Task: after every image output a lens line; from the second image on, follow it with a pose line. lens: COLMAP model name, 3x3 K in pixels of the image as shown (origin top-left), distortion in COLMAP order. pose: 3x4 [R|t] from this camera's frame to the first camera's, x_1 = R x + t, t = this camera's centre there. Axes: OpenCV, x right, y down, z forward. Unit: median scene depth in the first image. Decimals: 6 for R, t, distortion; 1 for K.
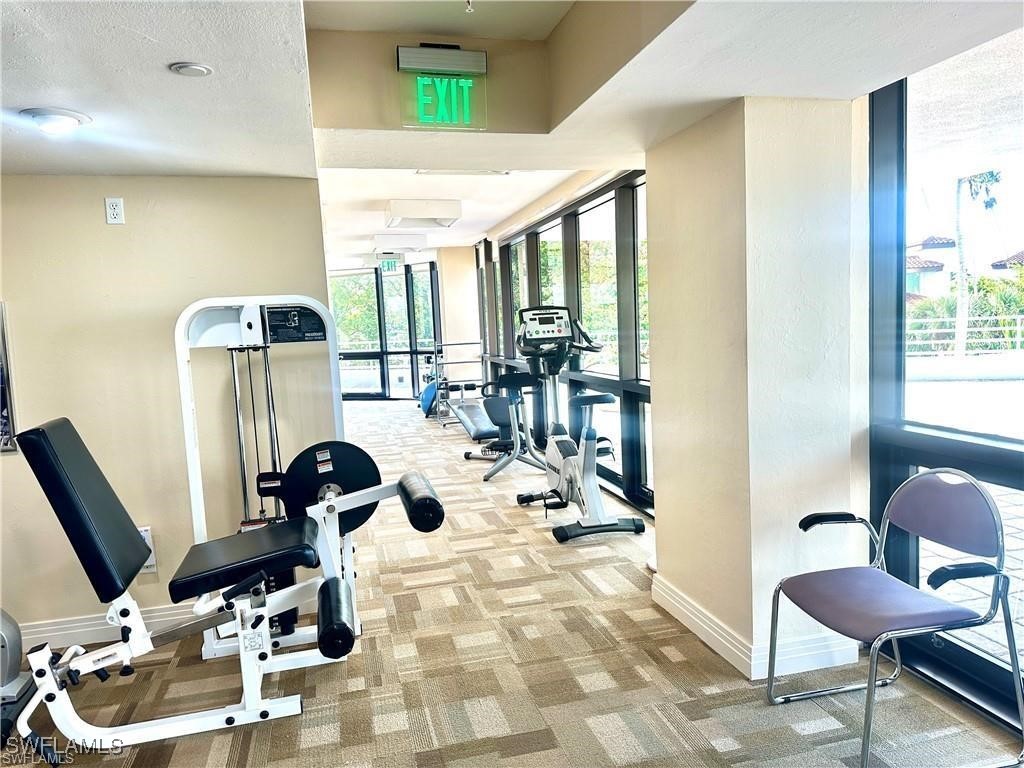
lens RADIAL K [[698.2, 0, 512.0], [0, 698.2, 384.0], [0, 0, 1]] dist [-0.004701, -0.003018]
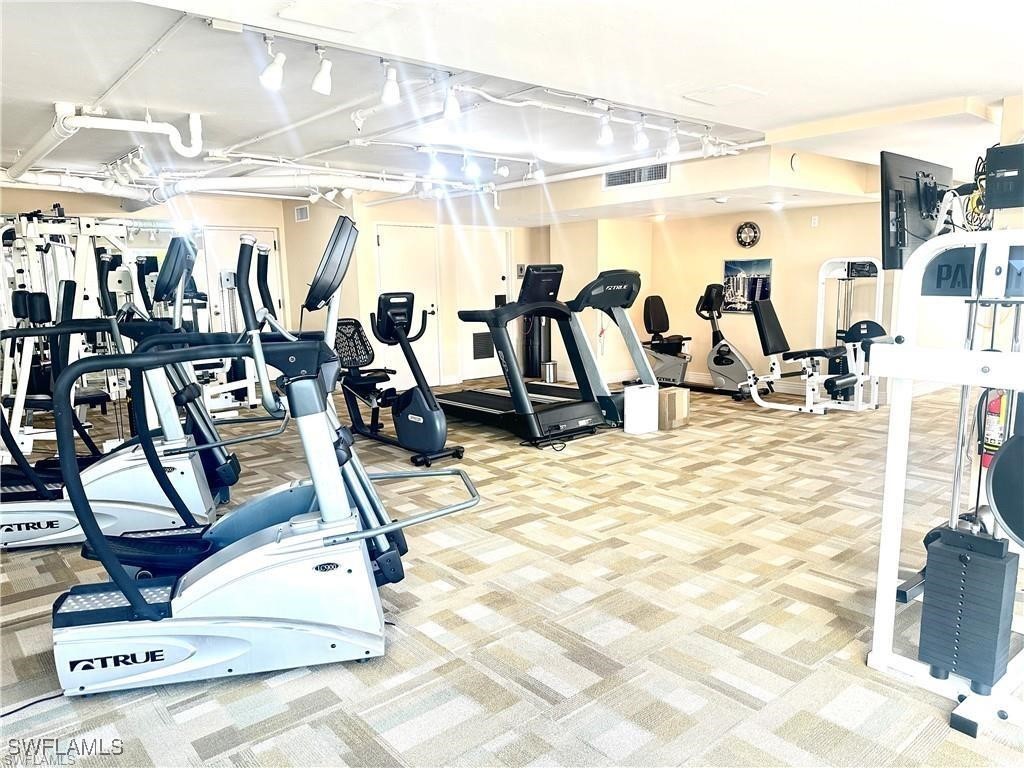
lens RADIAL K [[698.2, 0, 512.0], [0, 698.2, 384.0], [0, 0, 1]] dist [-0.004701, -0.003018]
pose [[0.434574, 0.164957, -0.885401, 1.331846], [-0.079823, 0.986270, 0.144570, 0.049807], [0.897092, 0.007849, 0.441775, -1.106723]]
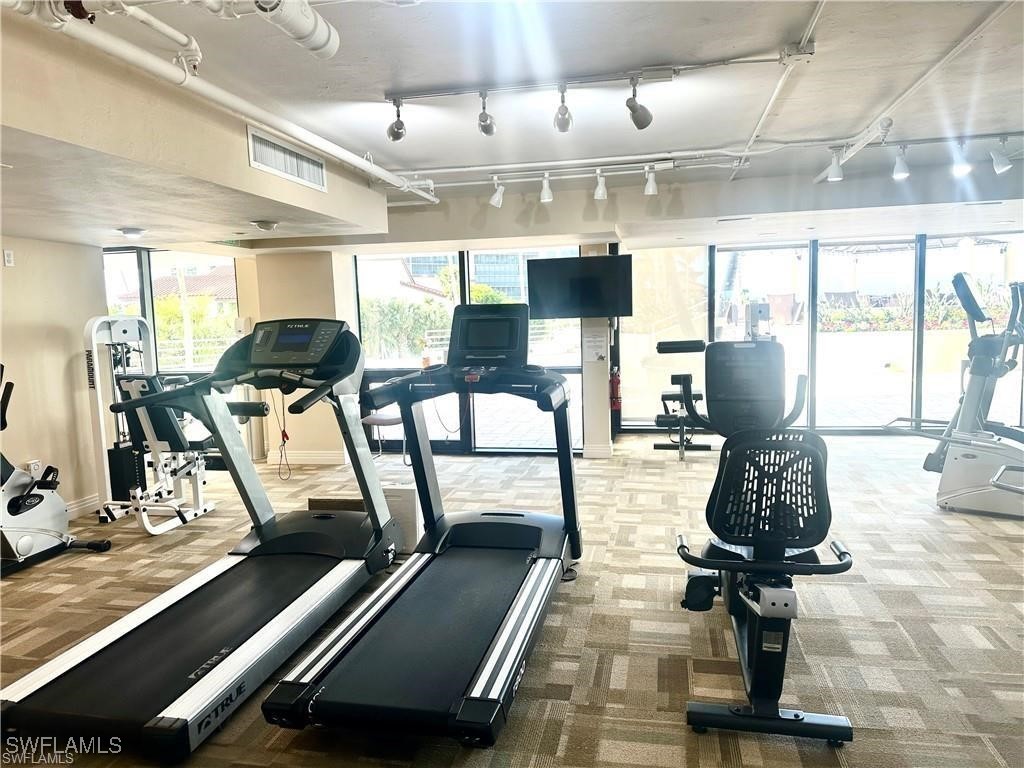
lens RADIAL K [[698.2, 0, 512.0], [0, 698.2, 384.0], [0, 0, 1]] dist [-0.004701, -0.003018]
pose [[0.466910, -0.060564, 0.882229, -1.493967], [0.104124, 0.994477, 0.013164, 0.133240], [-0.878153, 0.085715, 0.470637, -0.724848]]
